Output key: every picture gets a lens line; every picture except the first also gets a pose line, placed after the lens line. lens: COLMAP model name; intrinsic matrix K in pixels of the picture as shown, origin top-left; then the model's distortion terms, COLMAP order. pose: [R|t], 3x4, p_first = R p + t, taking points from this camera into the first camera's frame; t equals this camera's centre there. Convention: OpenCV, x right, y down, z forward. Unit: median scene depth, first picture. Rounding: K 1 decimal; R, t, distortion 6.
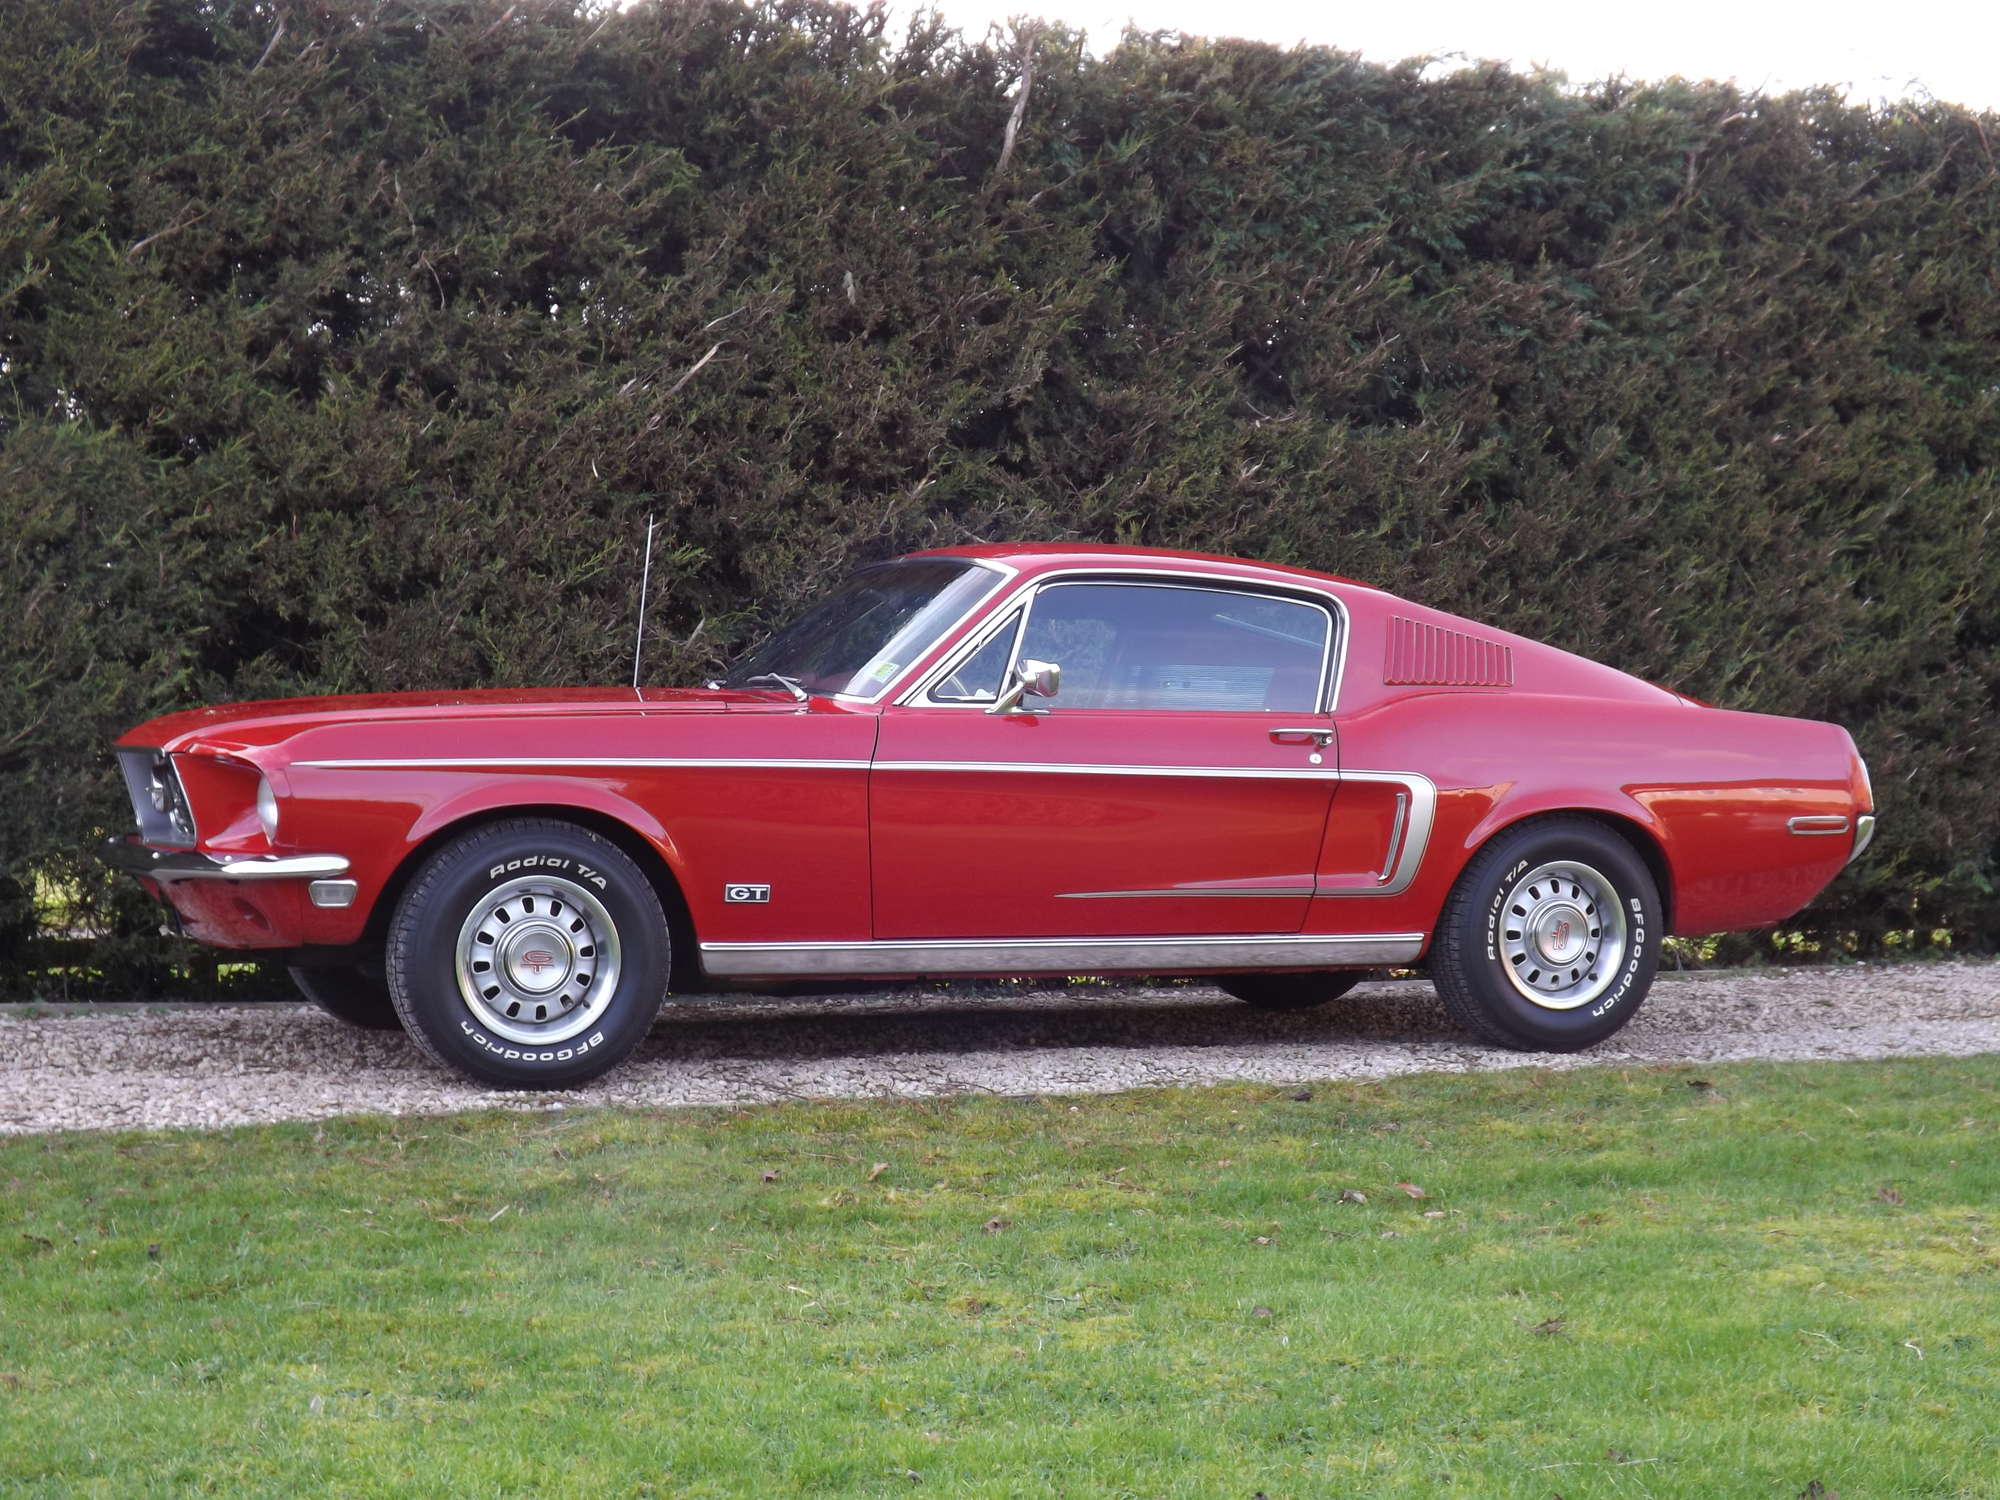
lens RADIAL K [[3151.1, 0, 1000.0], [0, 3151.1, 750.0], [0, 0, 1]] dist [-0.116469, 0.850372]
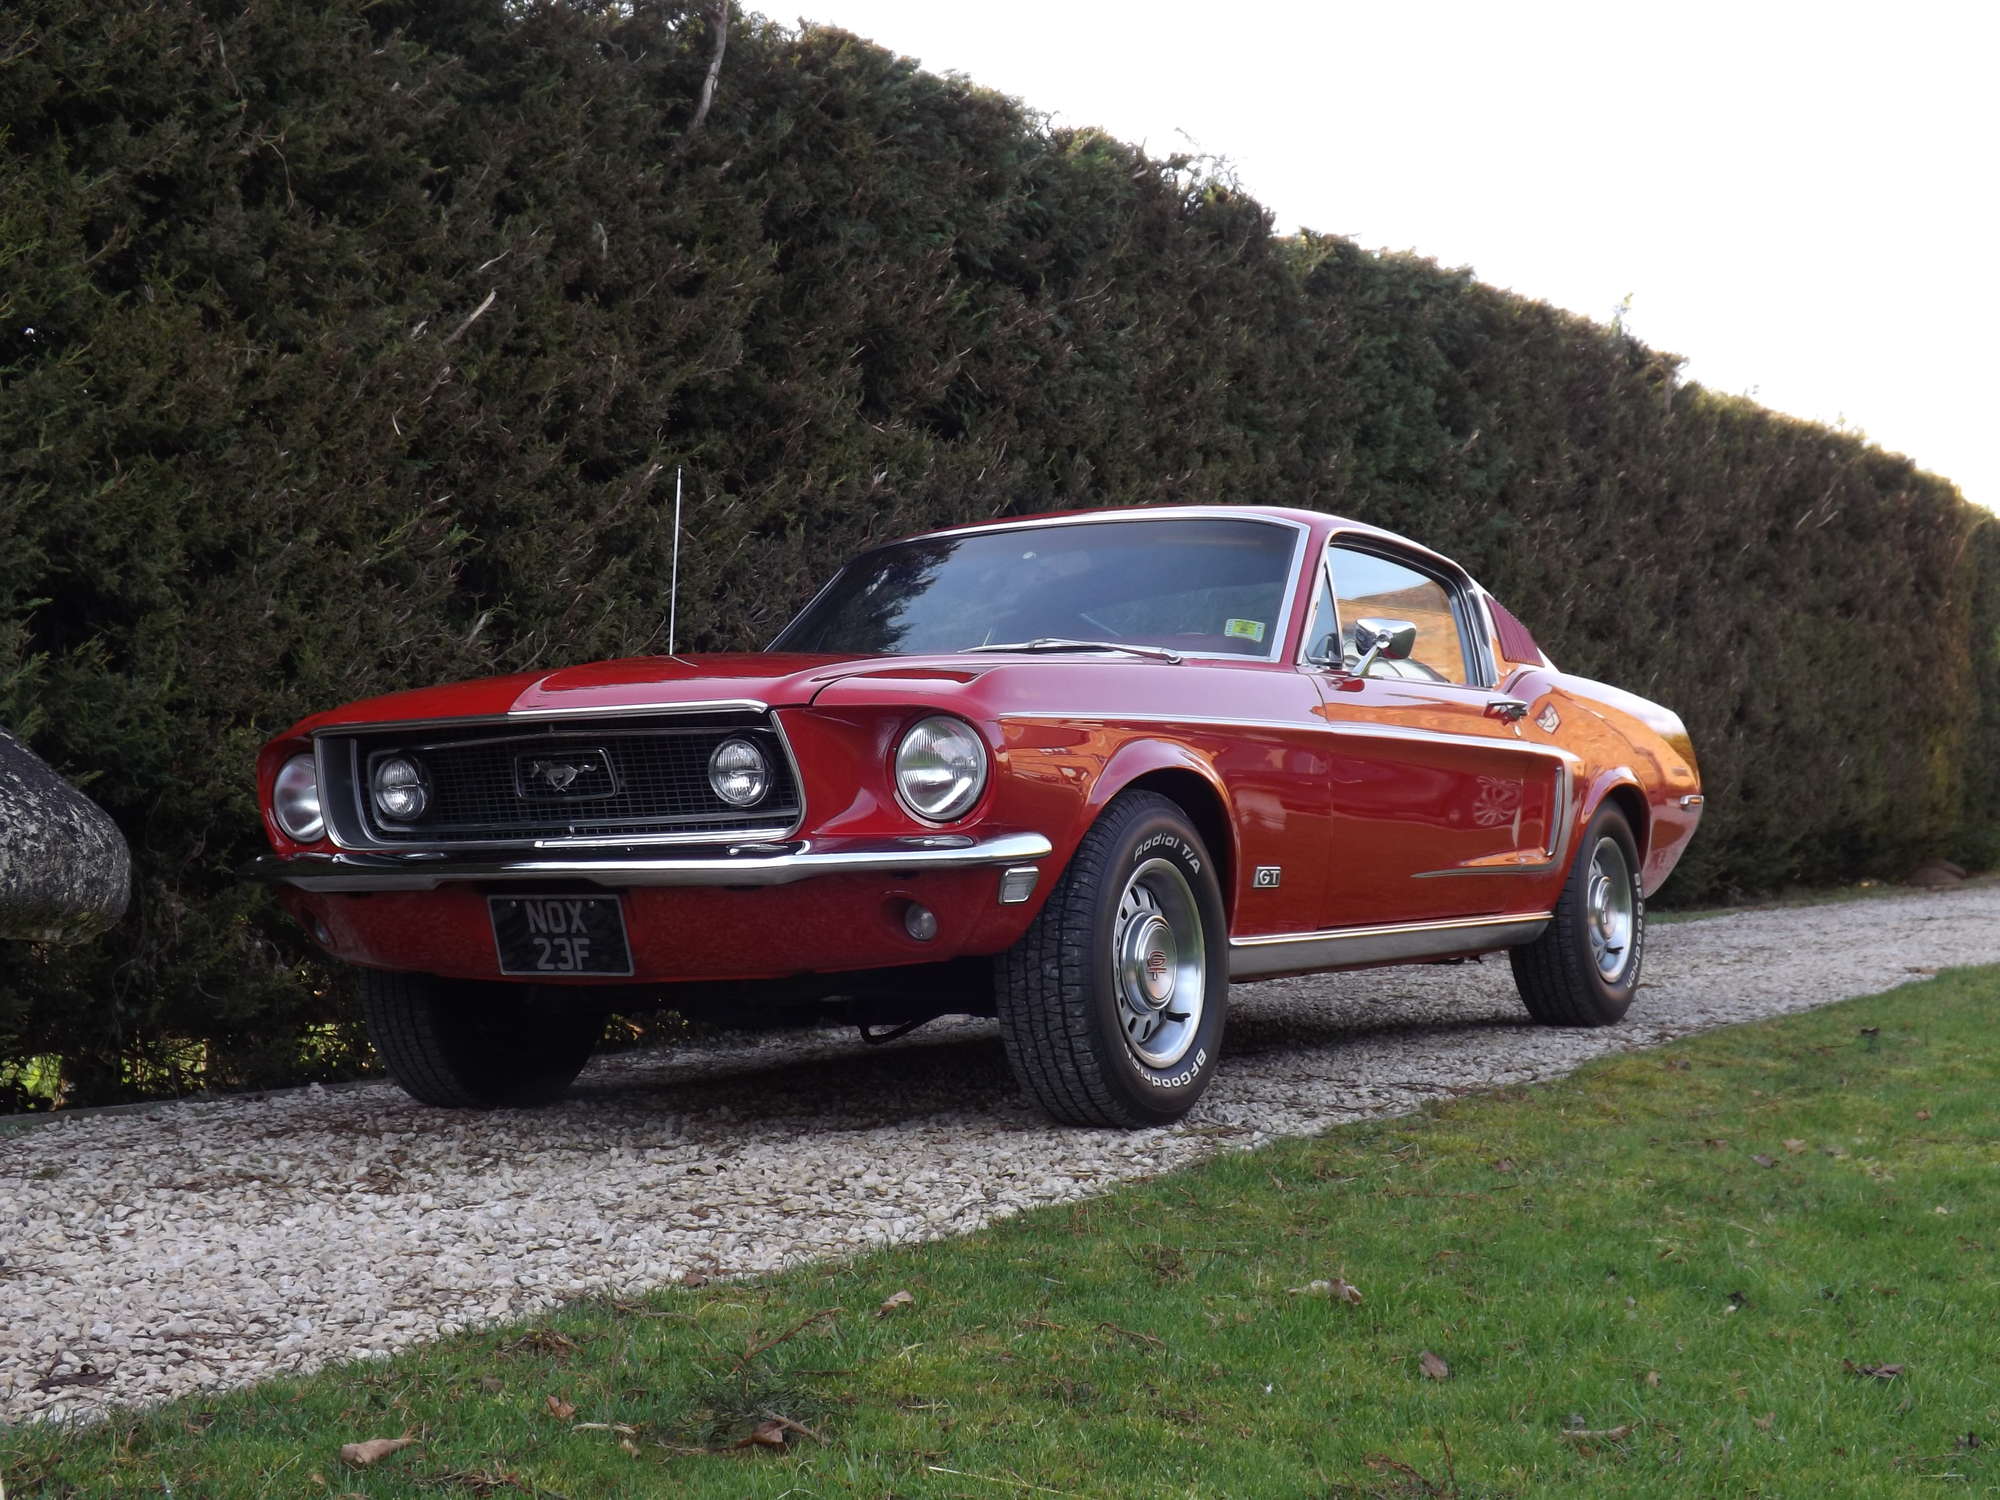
lens RADIAL K [[2924.7, 0, 949.9], [0, 2924.7, 680.6], [0, 0, 1]] dist [-0.155374, 0.743028]
pose [[0.793202, 0.004911, 0.608939, -0.472196], [0.038520, 0.997560, -0.058222, 0.026289], [-0.607740, 0.069638, 0.791077, 0.316358]]
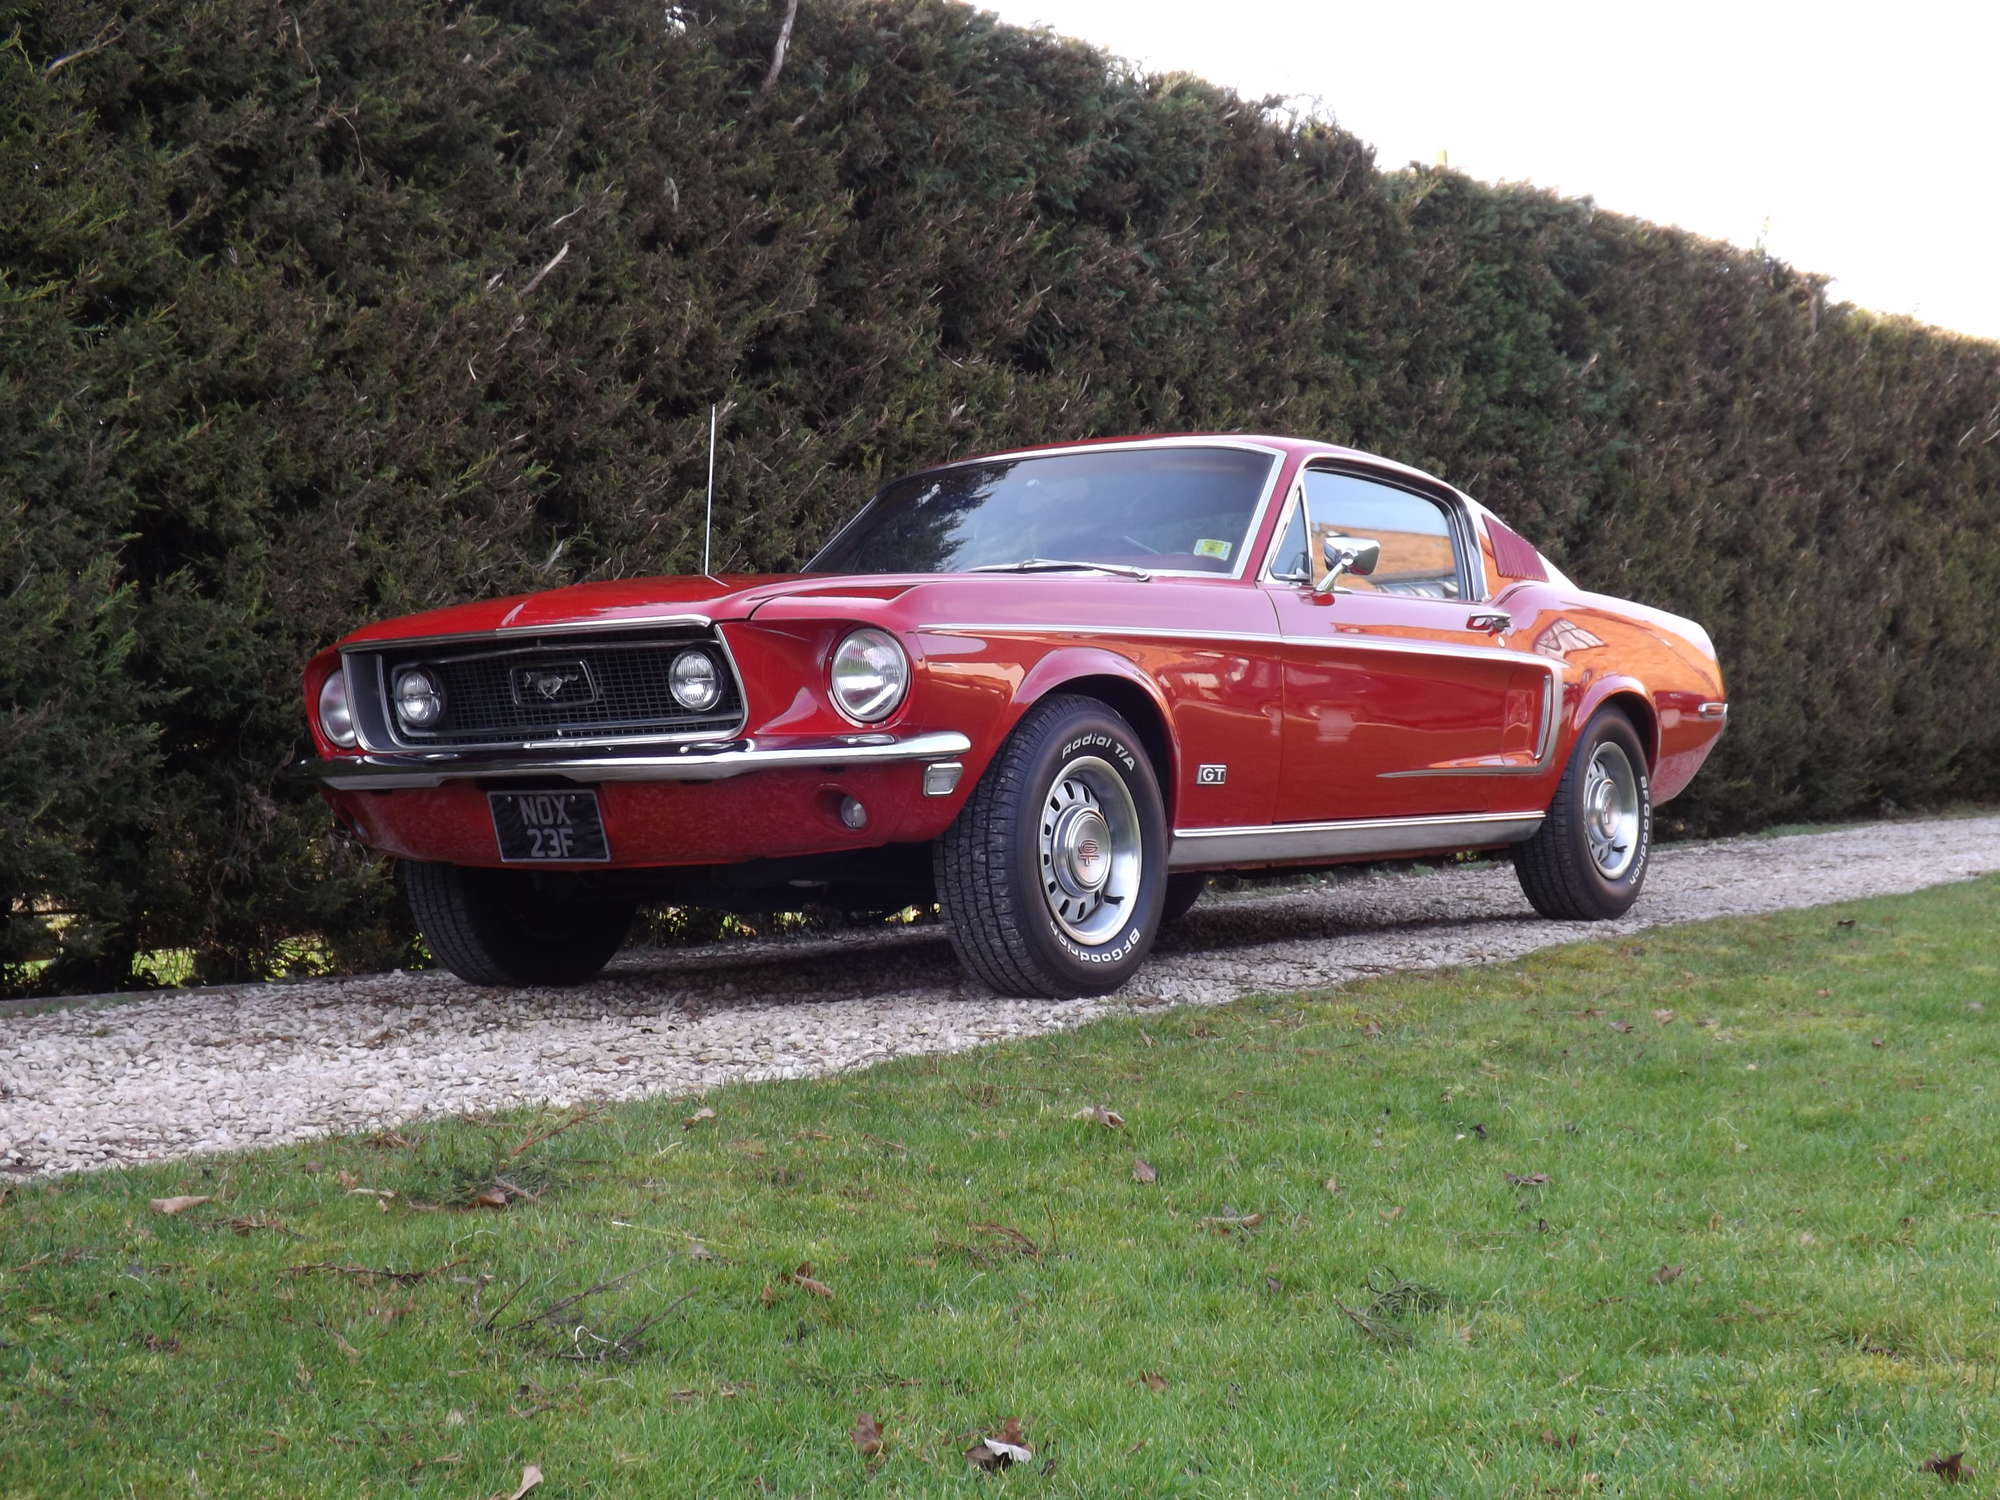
lens RADIAL K [[2927.0, 0, 1003.8], [0, 2927.0, 704.0], [0, 0, 1]] dist [-0.145718, 0.638394]
pose [[0.835441, -0.020694, 0.549190, -0.455769], [0.043231, 0.998669, -0.028133, 0.034675], [-0.547877, 0.047245, 0.835224, 0.229855]]
